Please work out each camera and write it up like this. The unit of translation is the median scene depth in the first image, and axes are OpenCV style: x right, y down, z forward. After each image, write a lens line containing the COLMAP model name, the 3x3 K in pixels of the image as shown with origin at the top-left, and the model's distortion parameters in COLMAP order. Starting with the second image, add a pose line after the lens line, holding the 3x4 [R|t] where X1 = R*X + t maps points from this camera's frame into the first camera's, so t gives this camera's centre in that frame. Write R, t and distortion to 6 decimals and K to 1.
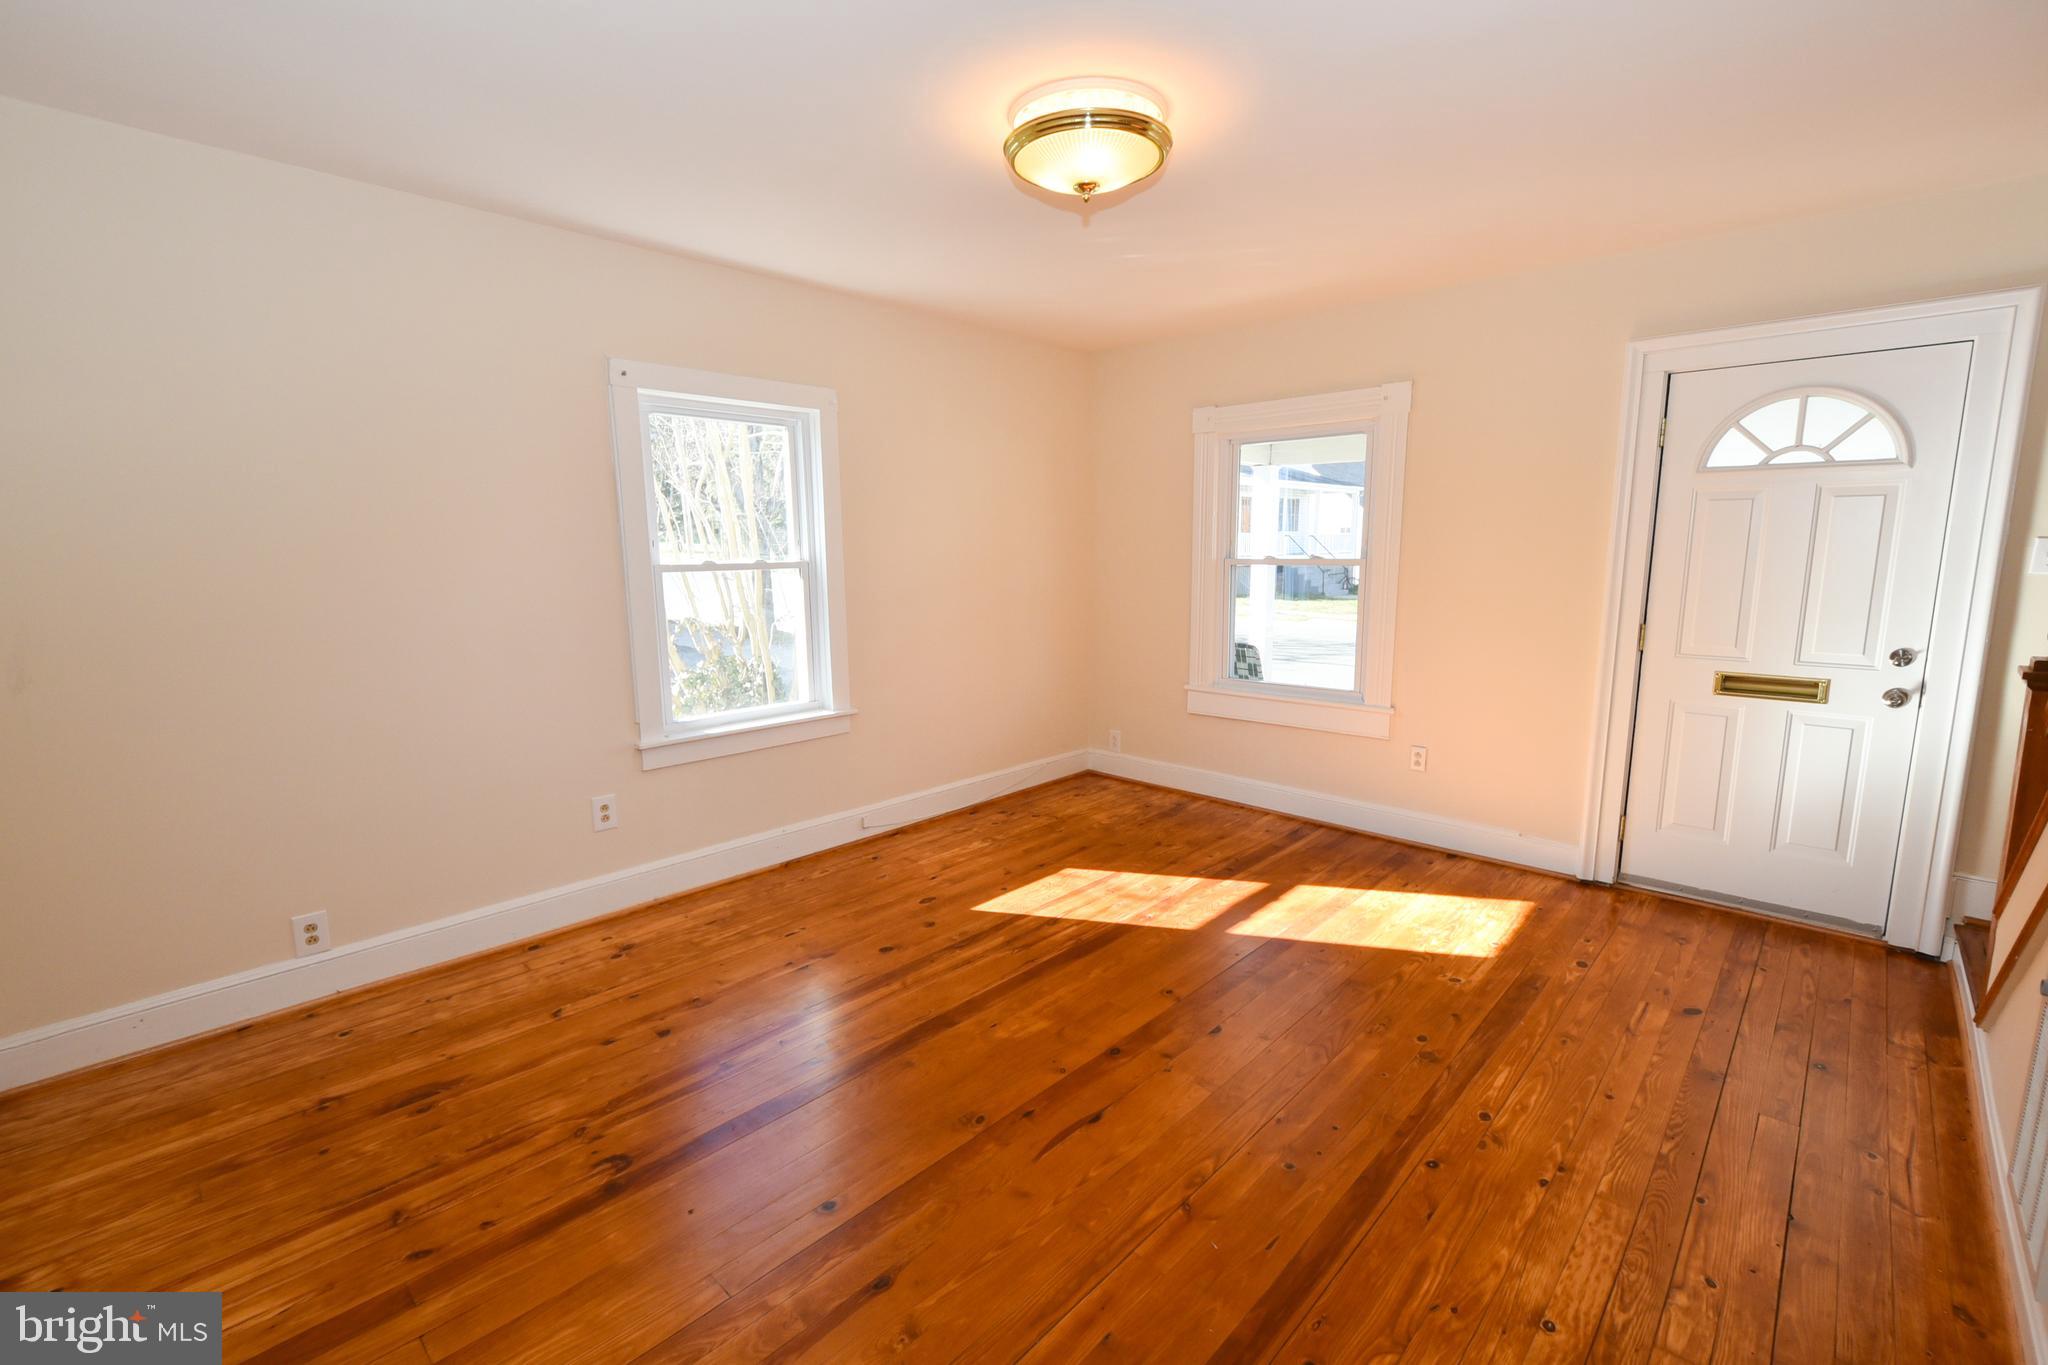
lens RADIAL K [[880.3, 0, 1004.3], [0, 880.3, 686.5], [0, 0, 1]] dist [0.007959, -0.007700]
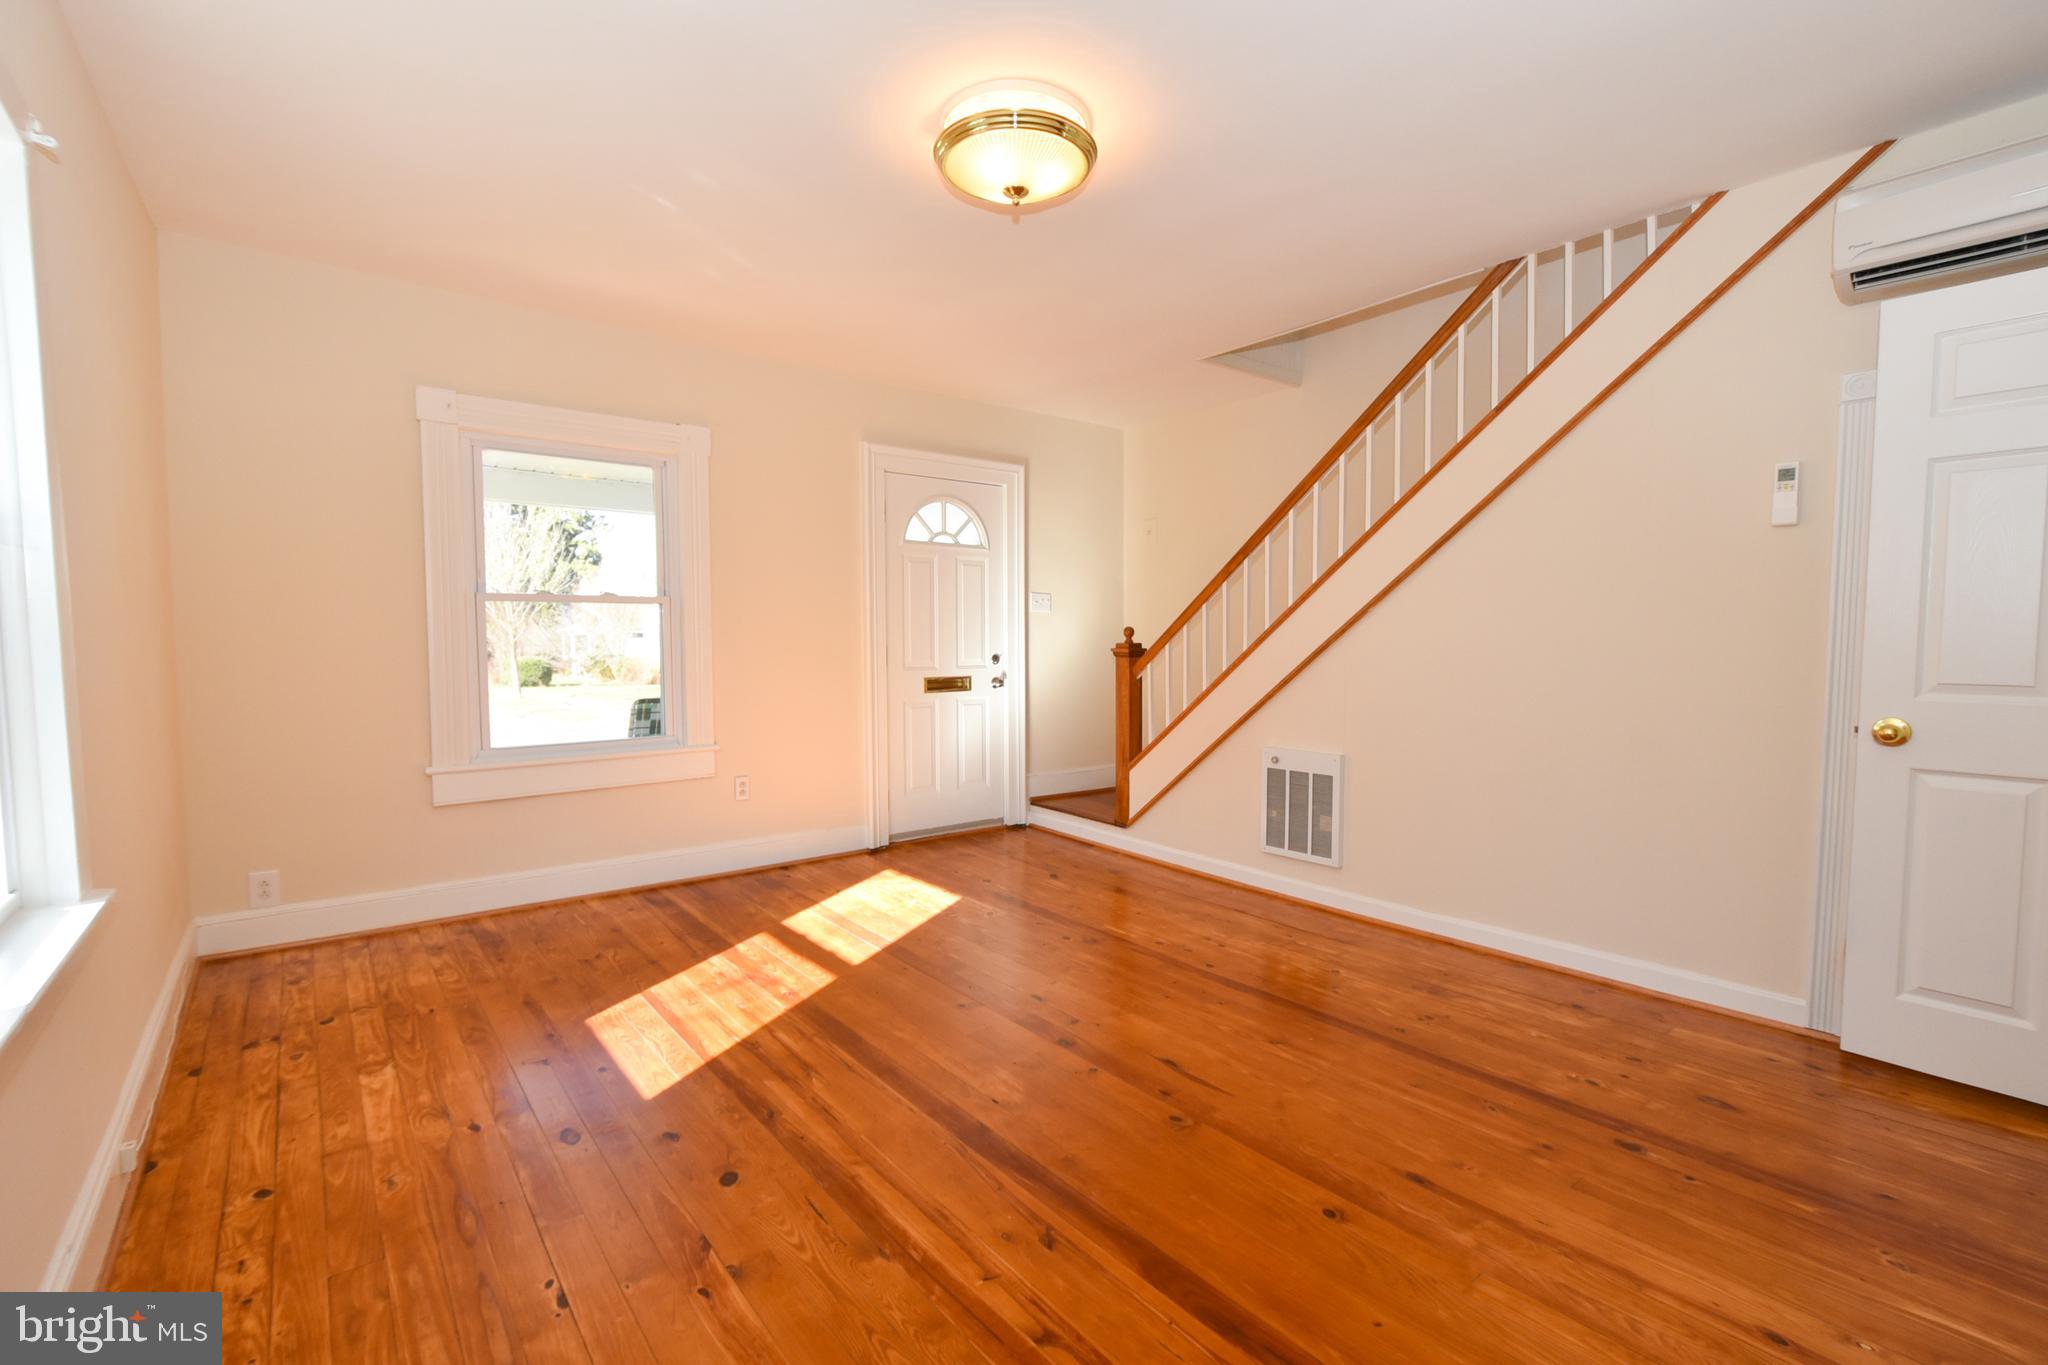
lens RADIAL K [[901.5, 0, 1019.7], [0, 901.5, 687.7], [0, 0, 1]] dist [0.011330, -0.012375]
pose [[0.128296, -0.046193, 0.990660, -0.723109], [0.156012, 0.987417, 0.025837, -0.015336], [-0.979388, 0.151240, 0.133889, 0.699067]]
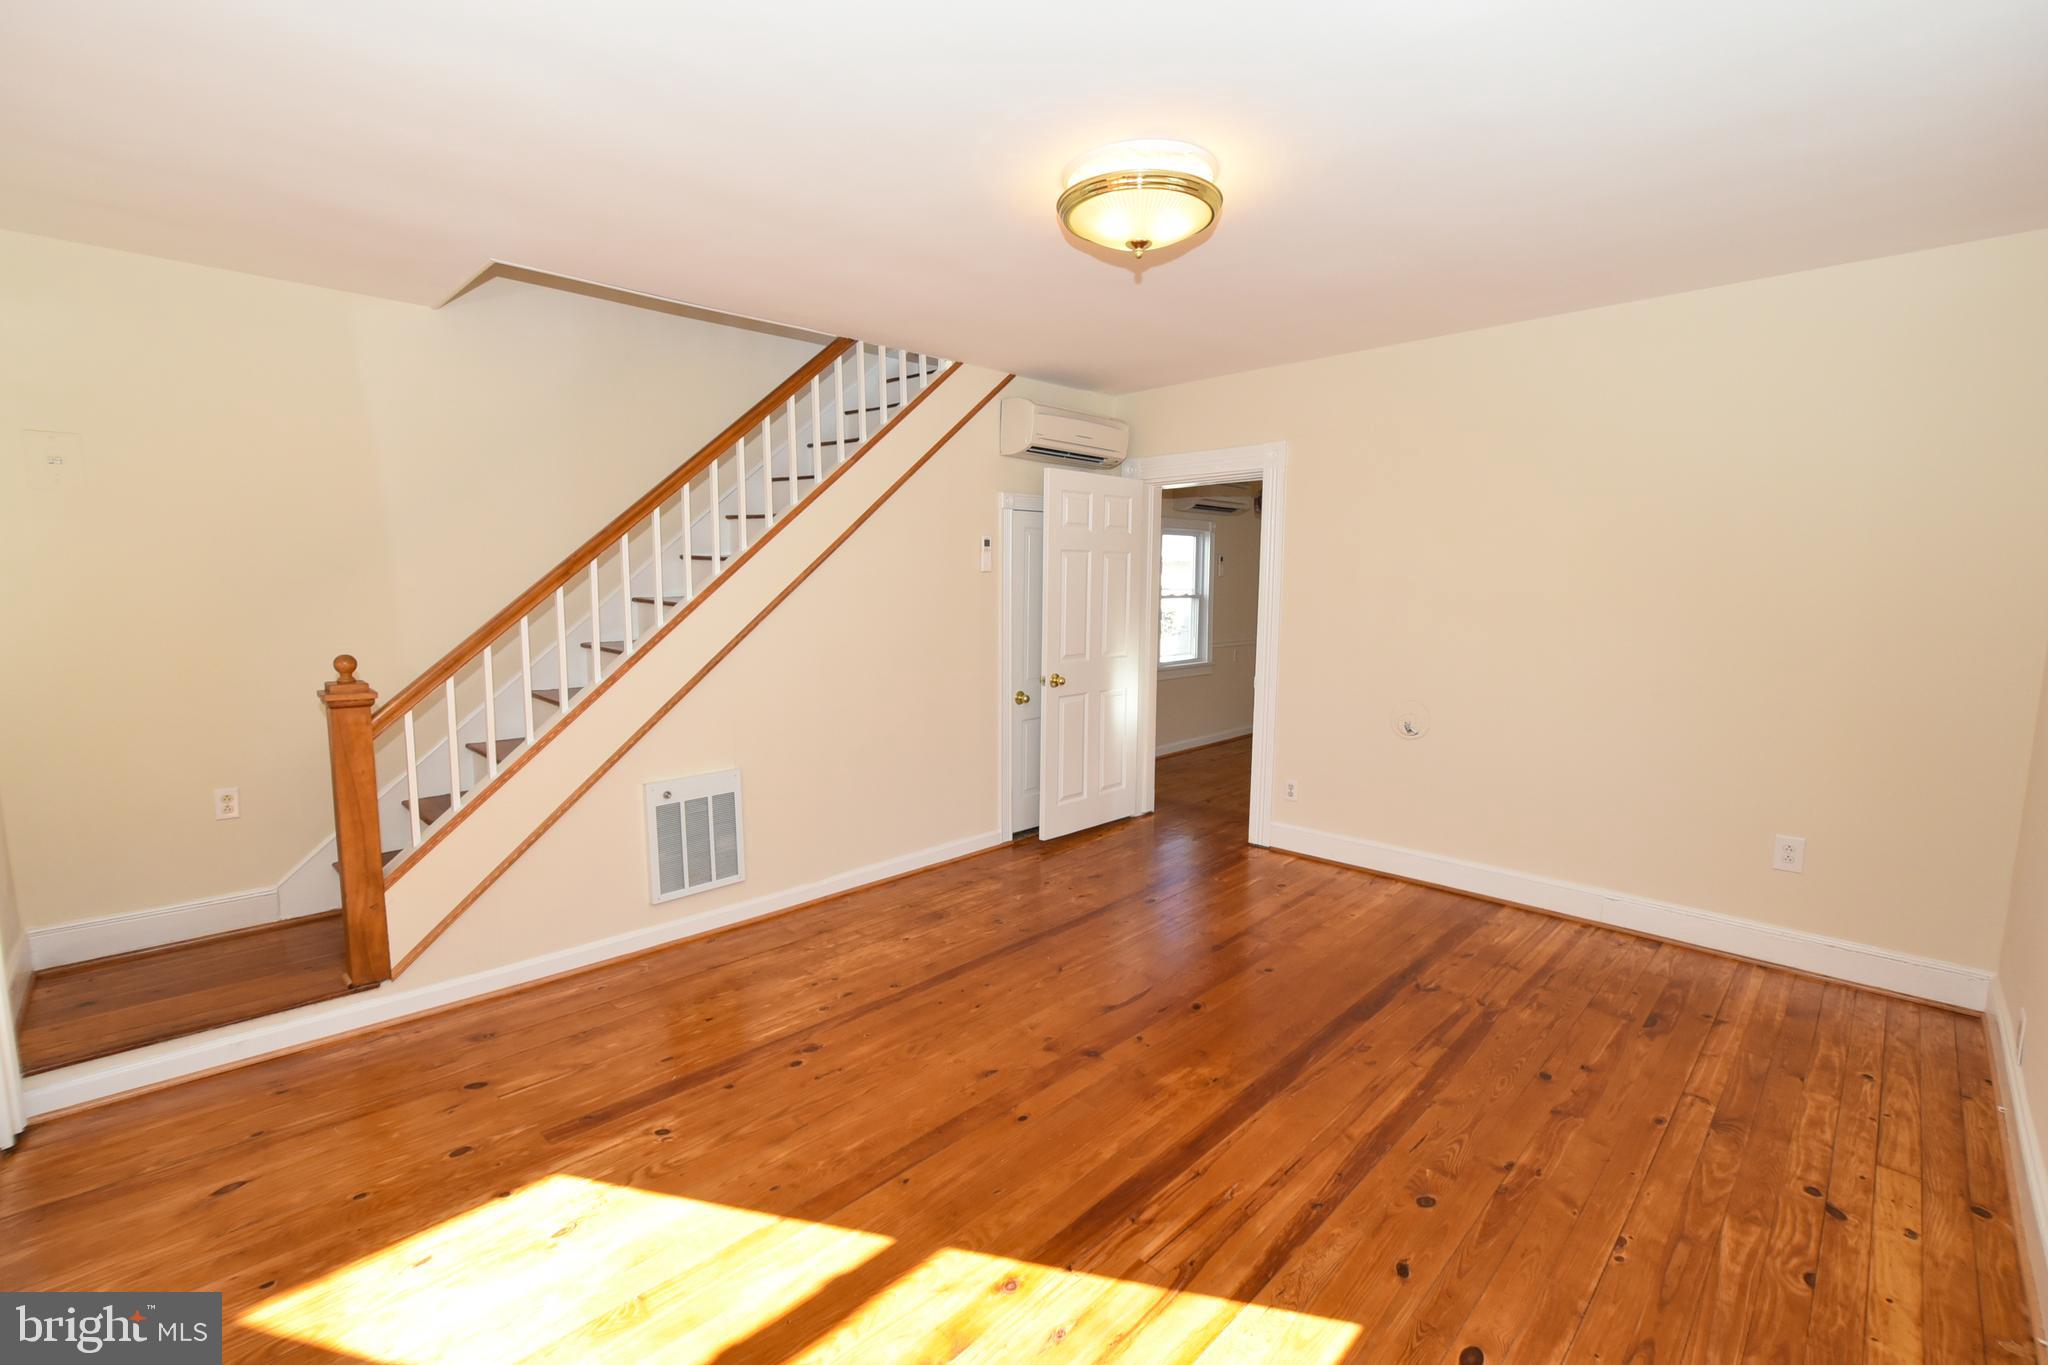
lens RADIAL K [[901.5, 0, 1019.7], [0, 901.5, 687.7], [0, 0, 1]] dist [0.011330, -0.012375]
pose [[-0.999979, 0.004982, 0.004039, 0.171180], [0.005911, 0.960219, 0.279186, -0.269987], [-0.002487, 0.279204, -0.960228, 1.595831]]
